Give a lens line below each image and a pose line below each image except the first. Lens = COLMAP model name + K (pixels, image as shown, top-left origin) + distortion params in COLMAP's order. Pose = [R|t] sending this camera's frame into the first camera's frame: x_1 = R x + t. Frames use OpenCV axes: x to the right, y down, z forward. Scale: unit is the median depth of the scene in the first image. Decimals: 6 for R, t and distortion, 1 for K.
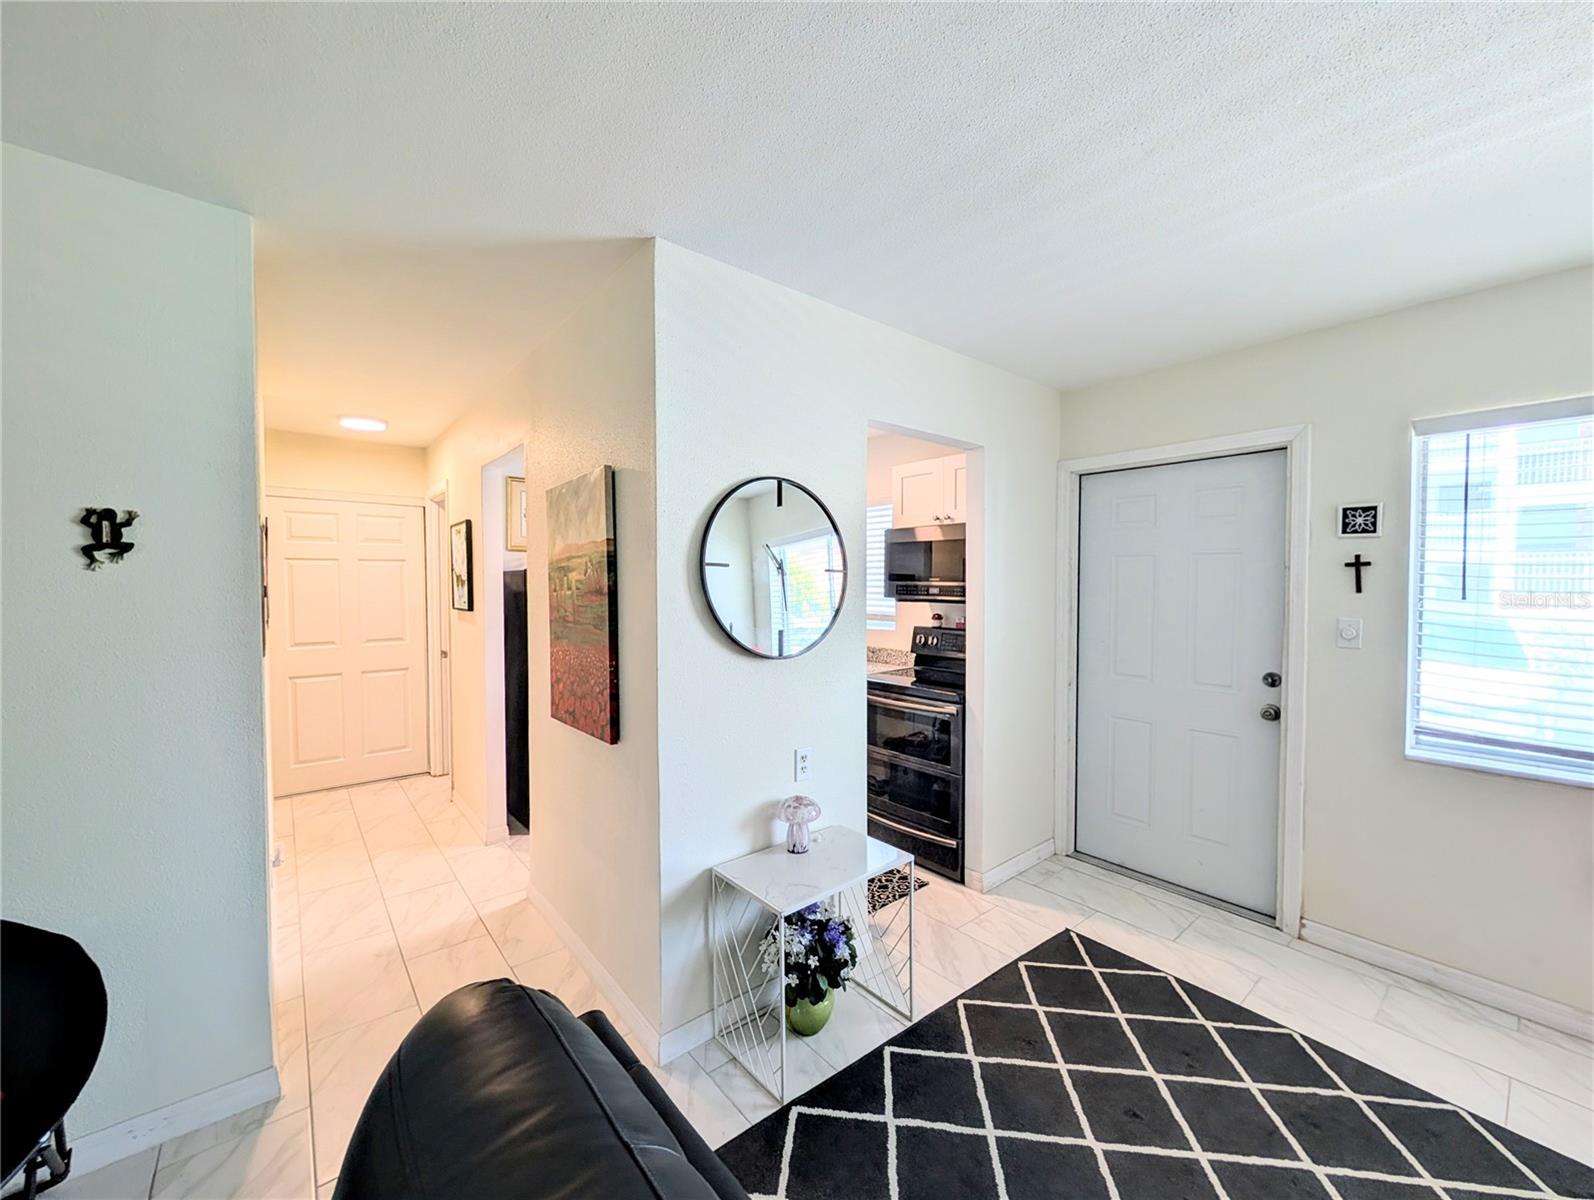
lens RADIAL K [[627.4, 0, 796.0], [0, 627.4, 603.5], [0, 0, 1]] dist [-0.000150, 0.000238]
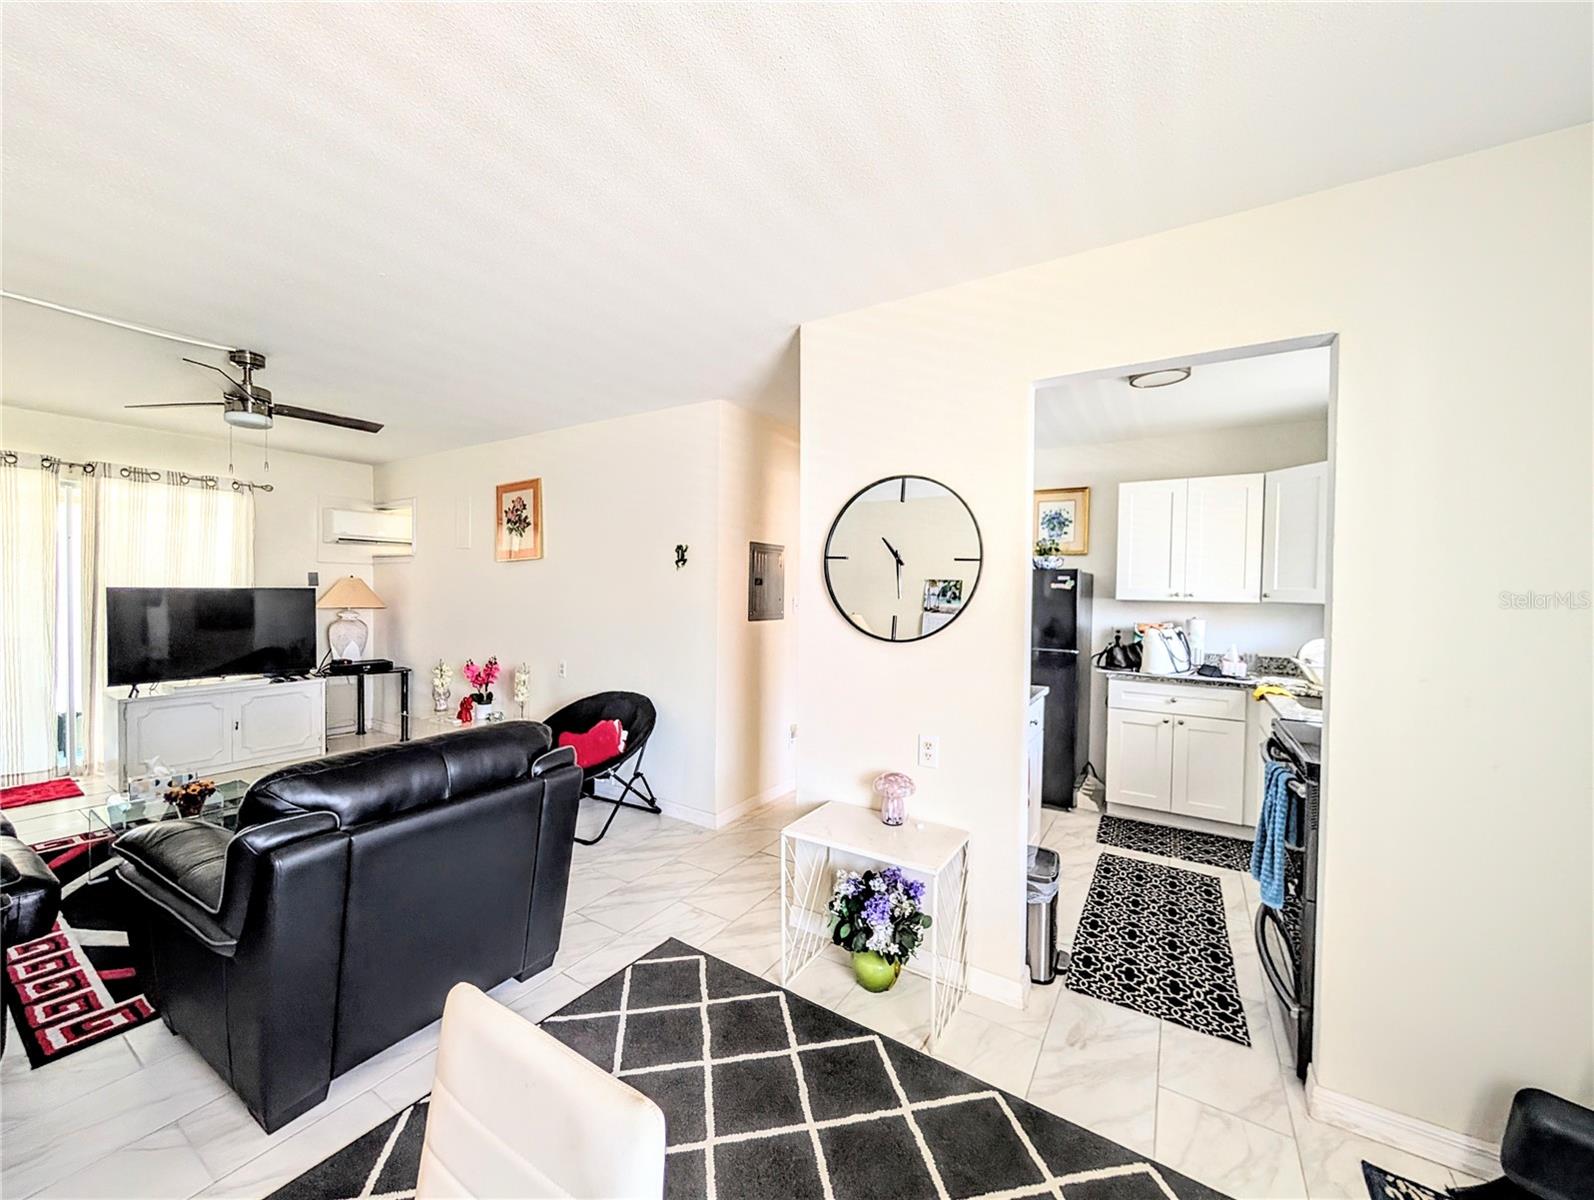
lens RADIAL K [[610.4, 0, 793.8], [0, 610.4, 600.2], [0, 0, 1]] dist [0.000729, 0.000208]
pose [[0.310696, 0.023801, -0.950211, 0.849641], [-0.047002, 0.998848, 0.009650, 0.012388], [0.949347, 0.041664, 0.311456, 0.460903]]
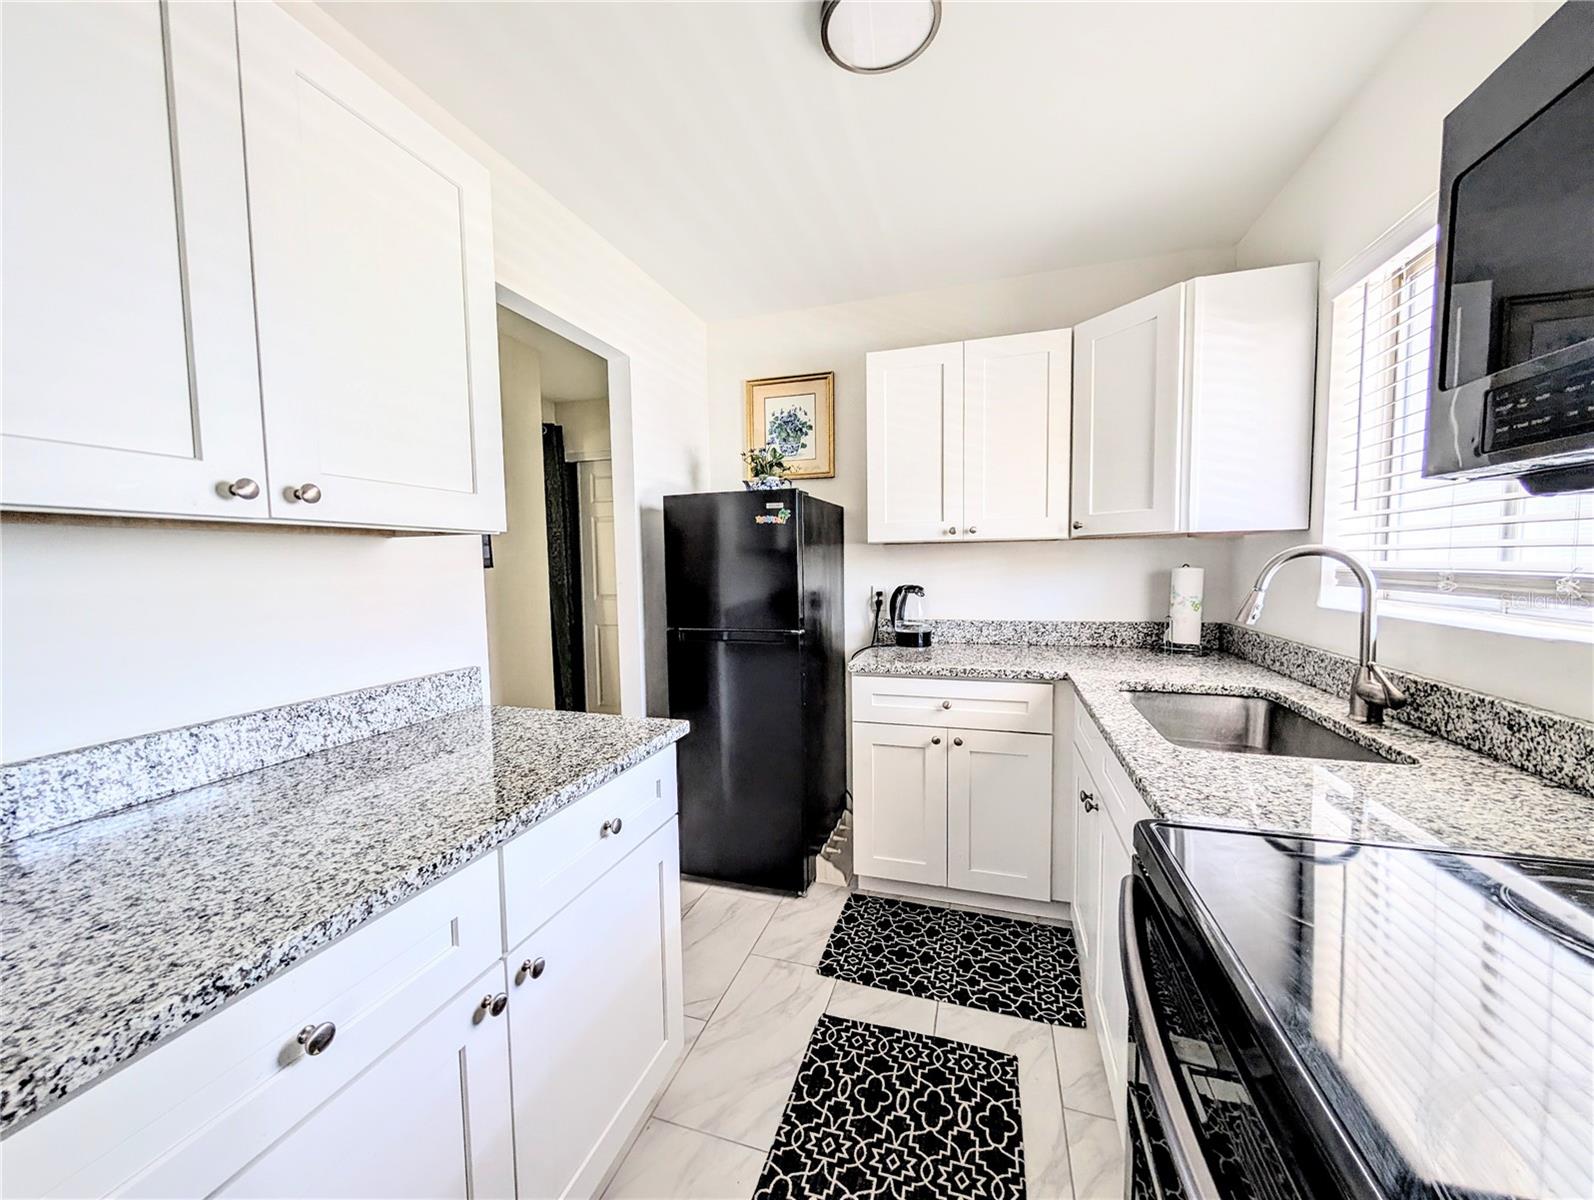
lens RADIAL K [[601.3, 0, 796.3], [0, 601.3, 603.0], [0, 0, 1]] dist [-0.003281, 0.000591]
pose [[0.541556, 0.050187, -0.839165, 0.314783], [-0.012373, 0.998584, 0.051736, 0.037022], [0.840573, -0.017635, 0.541411, 1.188356]]
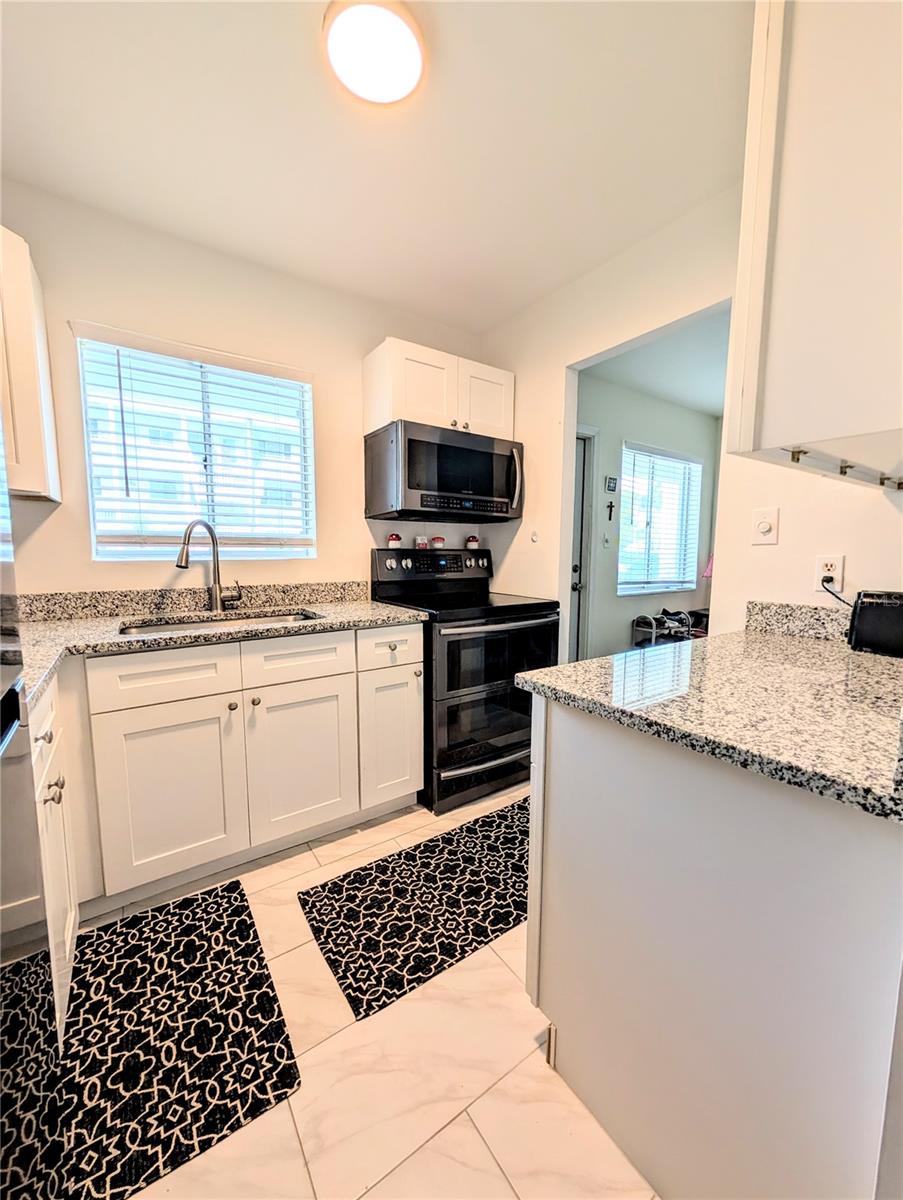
lens RADIAL K [[461.0, 0, 451.5], [0, 461.0, 600.0], [0, 0, 1]] dist [-0.001624, -0.000015]
pose [[0.084482, -0.105793, 0.990793, -0.697134], [0.028206, 0.994203, 0.103752, 0.073093], [-0.996026, 0.019181, 0.086976, 1.449522]]
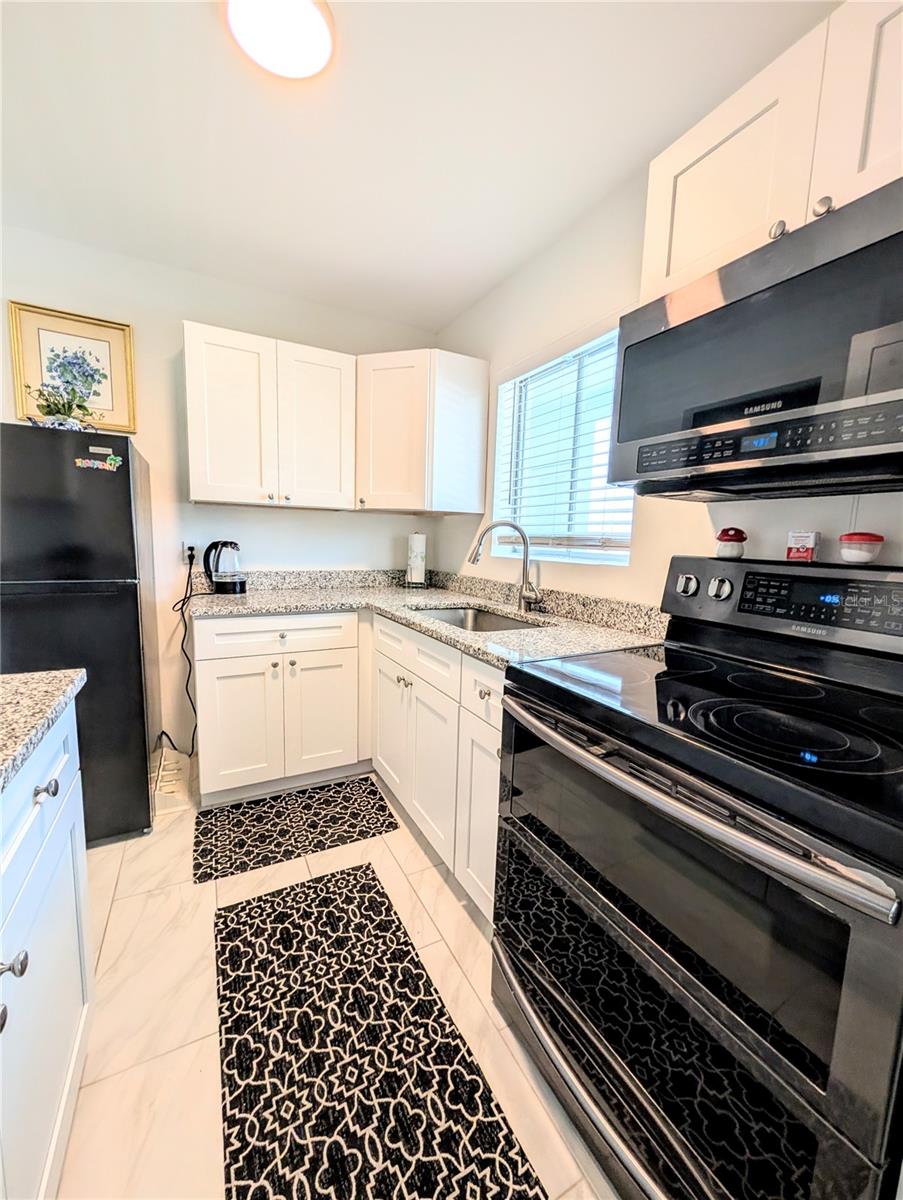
lens RADIAL K [[472.3, 0, 449.6], [0, 472.3, 599.4], [0, 0, 1]] dist [-0.000150, 0.000238]
pose [[0.978856, 0.055004, -0.197017, 0.167163], [-0.036600, 0.994721, 0.095870, 0.069637], [0.201250, -0.086632, 0.975701, 1.063157]]
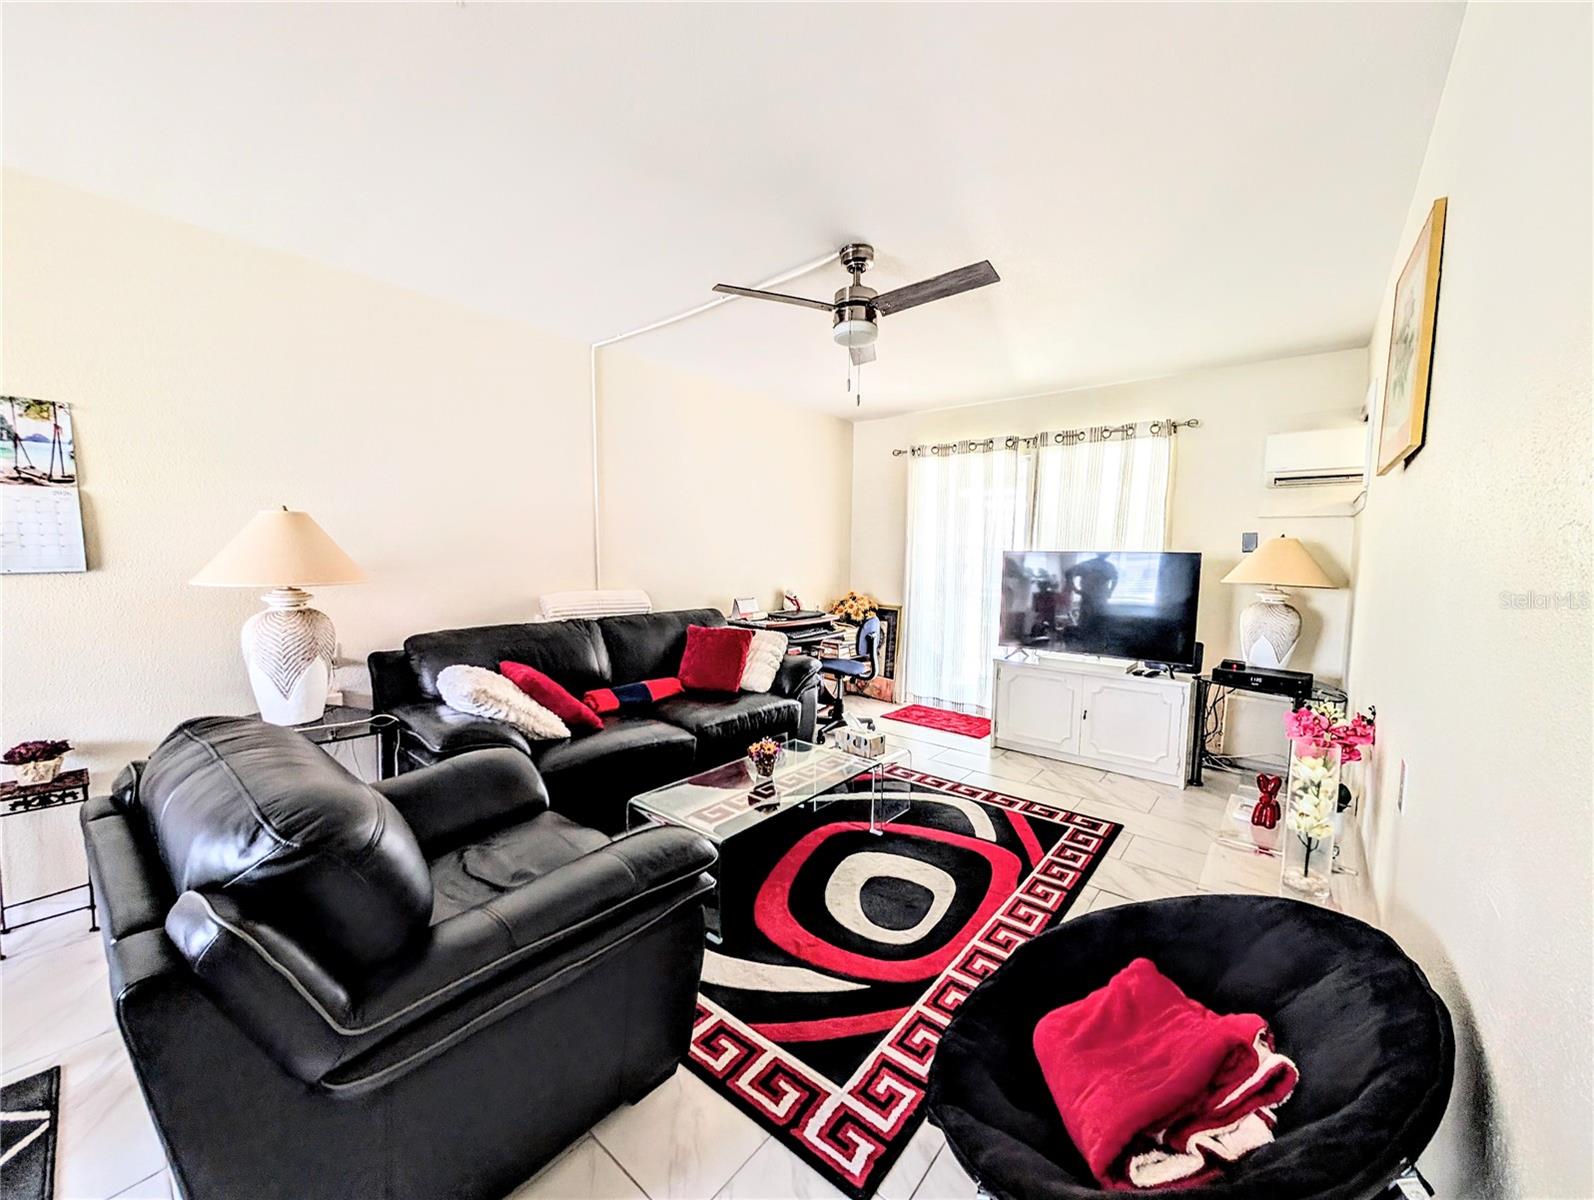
lens RADIAL K [[612.3, 0, 797.7], [0, 612.3, 600.5], [0, 0, 1]] dist [-0.001624, -0.000015]
pose [[-0.981869, -0.003779, -0.189521, -0.432541], [-0.025117, 0.993579, 0.110316, 0.043884], [0.187887, 0.113076, -0.975660, 0.818076]]
